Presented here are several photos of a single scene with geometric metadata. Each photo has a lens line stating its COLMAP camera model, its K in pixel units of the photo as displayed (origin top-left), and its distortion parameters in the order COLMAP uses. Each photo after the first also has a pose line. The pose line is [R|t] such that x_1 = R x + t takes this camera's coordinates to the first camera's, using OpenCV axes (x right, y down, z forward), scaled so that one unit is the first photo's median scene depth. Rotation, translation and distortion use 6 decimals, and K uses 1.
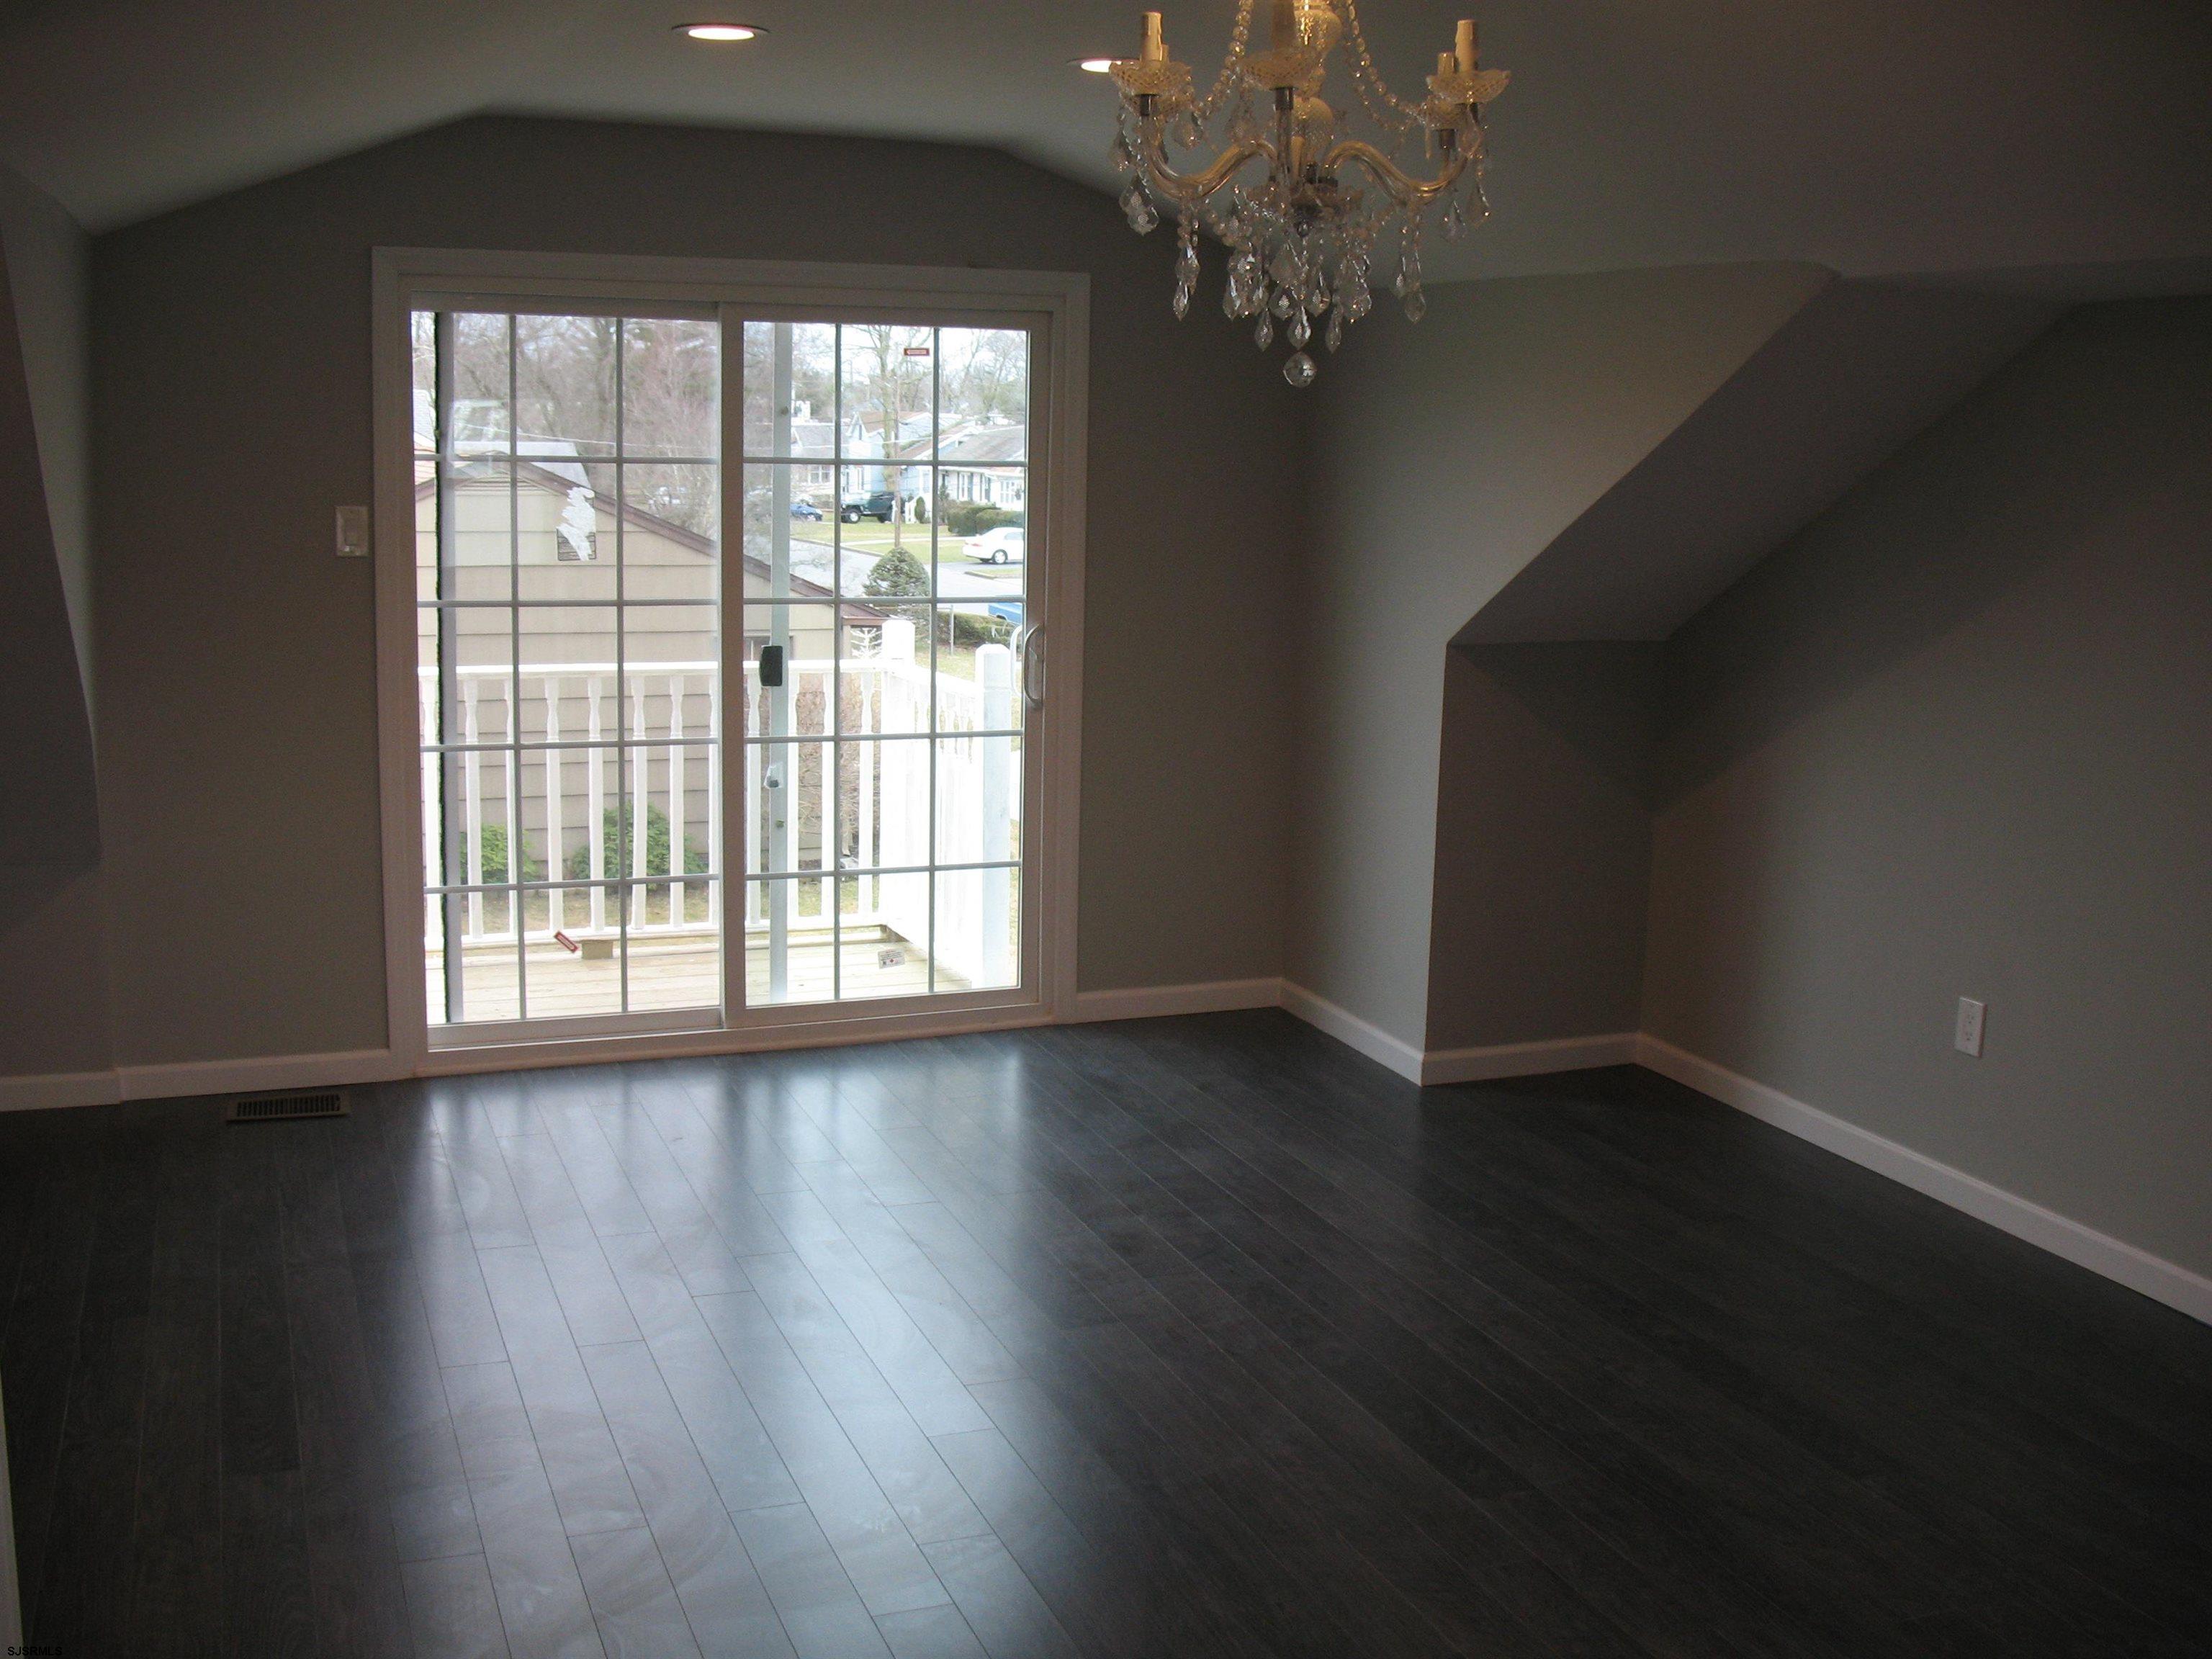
lens RADIAL K [[2269.3, 0, 1099.7], [0, 2269.3, 838.5], [0, 0, 1]] dist [-0.188474, 0.213563]
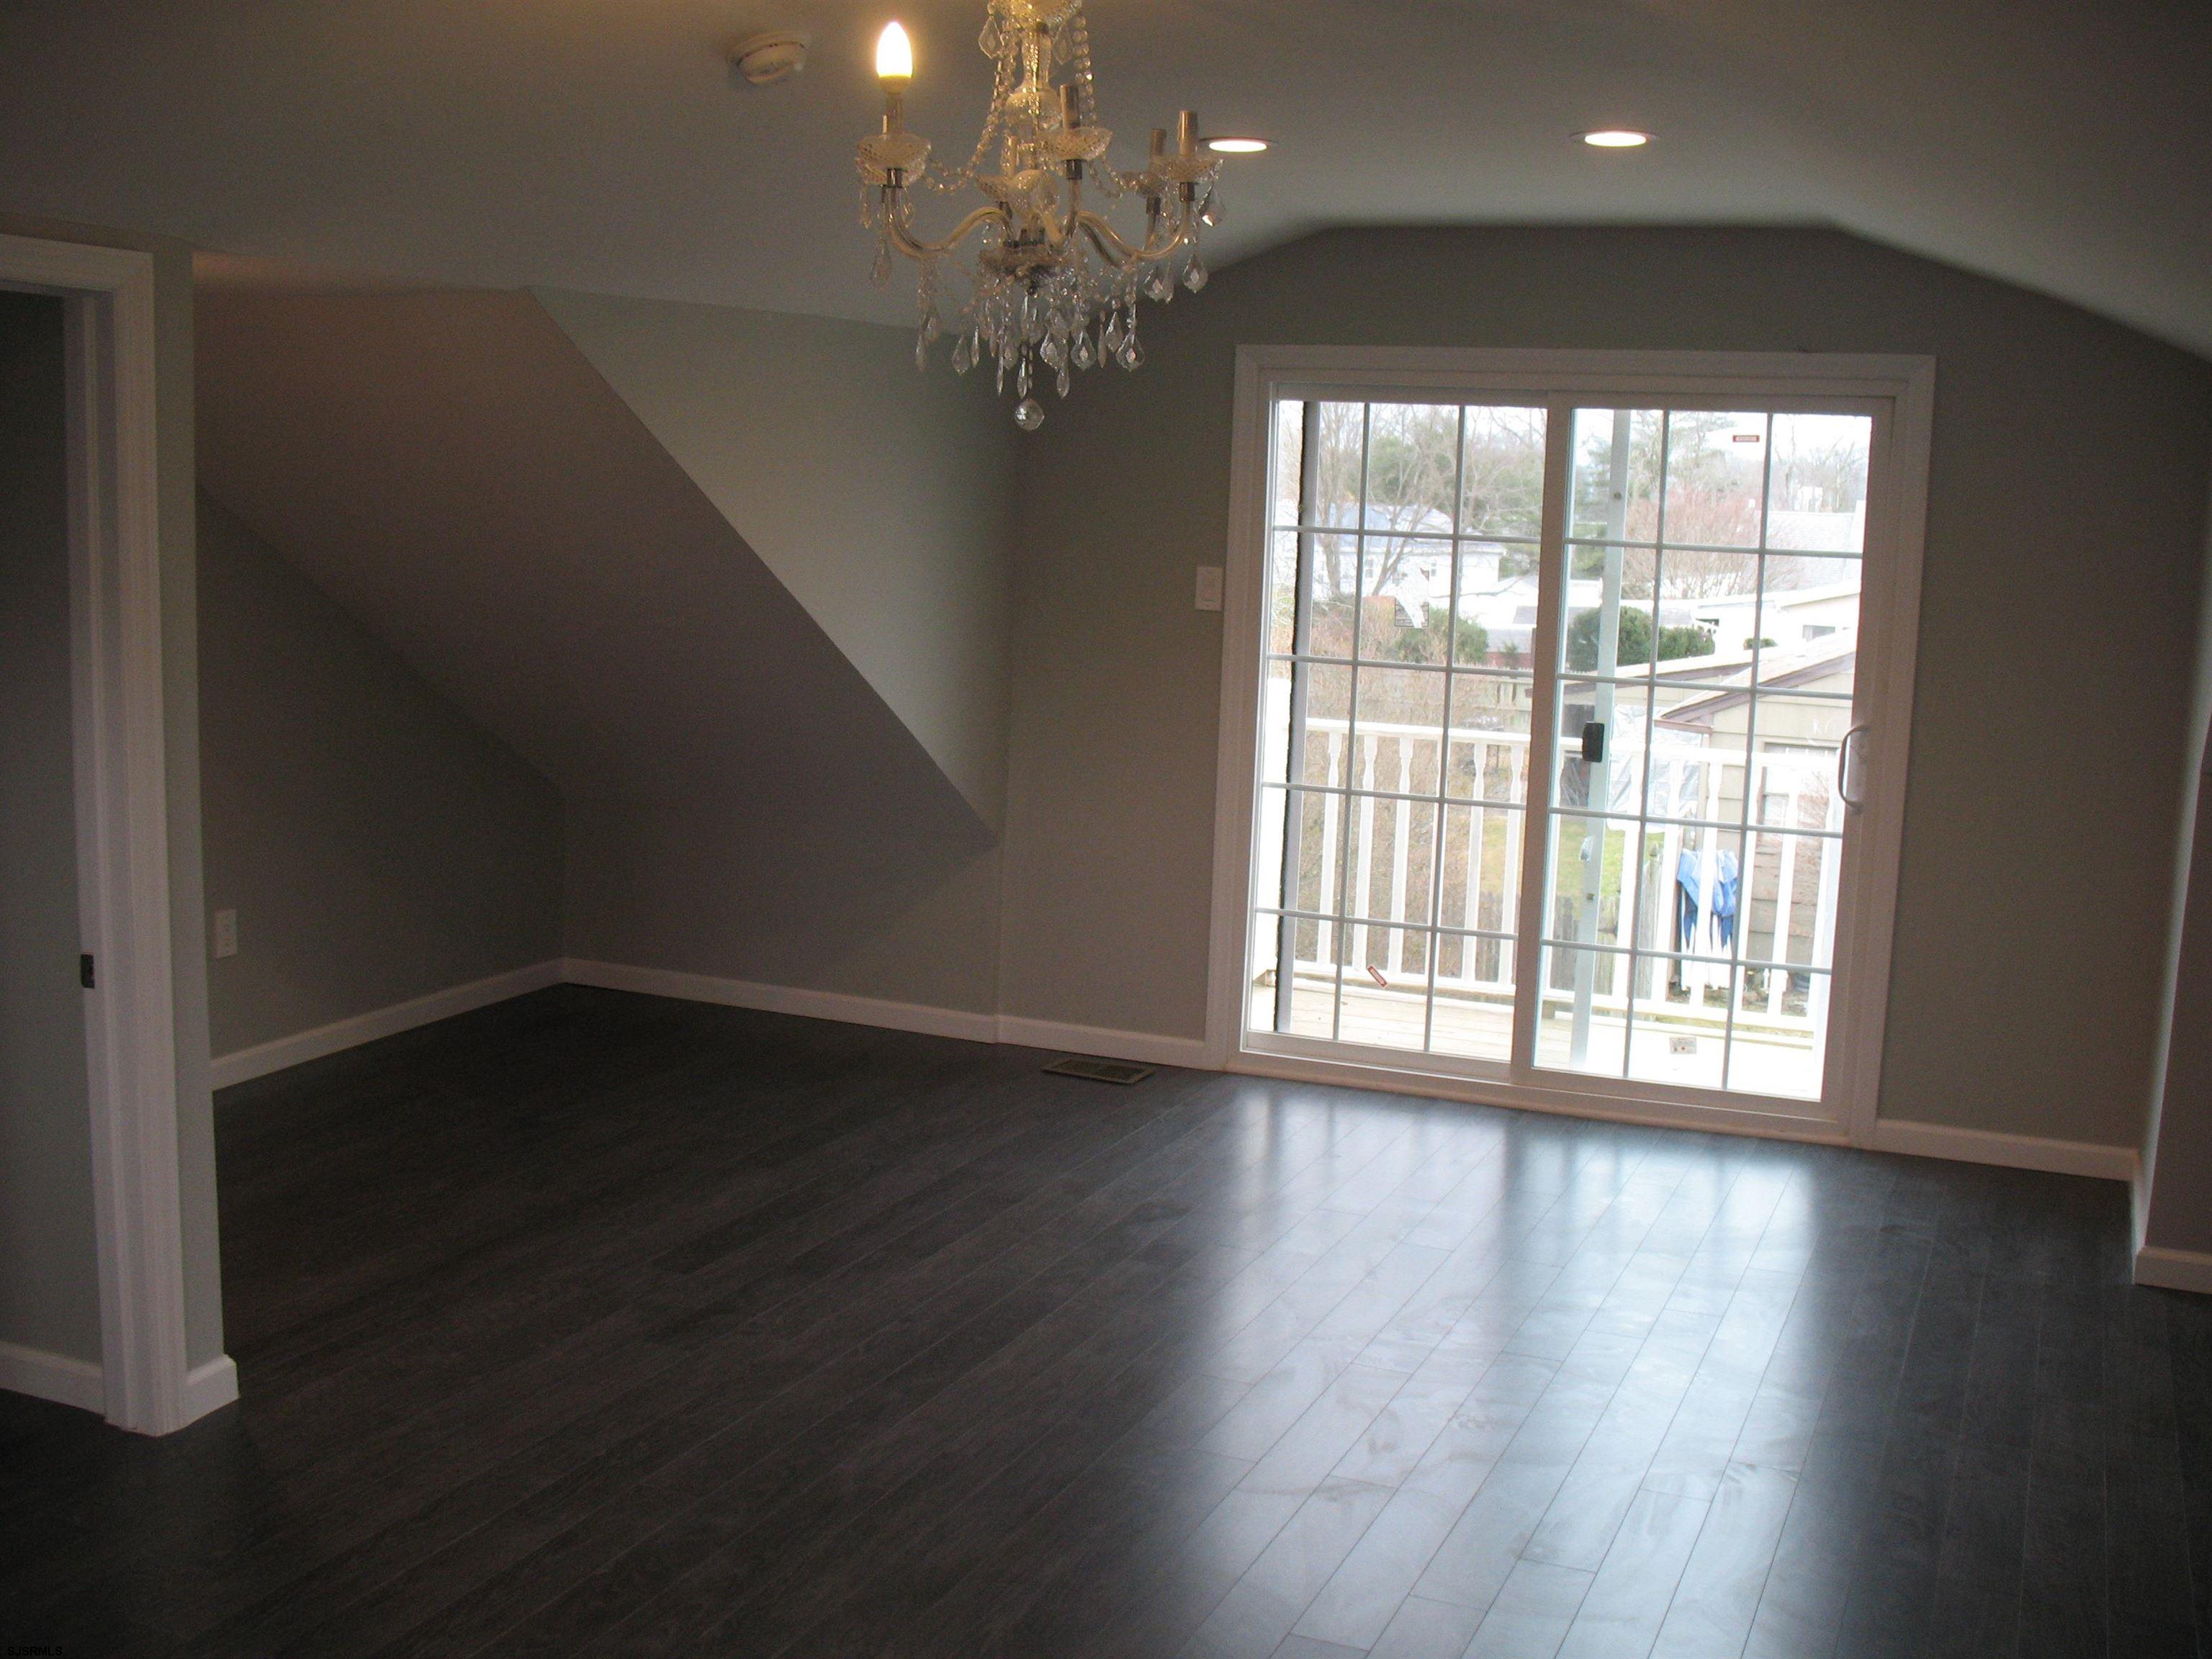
lens RADIAL K [[2269.3, 0, 1099.7], [0, 2269.3, 838.5], [0, 0, 1]] dist [-0.188474, 0.213563]
pose [[0.704951, 0.103794, -0.701620, 0.428599], [-0.140463, 0.990072, 0.005337, -0.006941], [0.695208, 0.094789, 0.712531, 0.119287]]
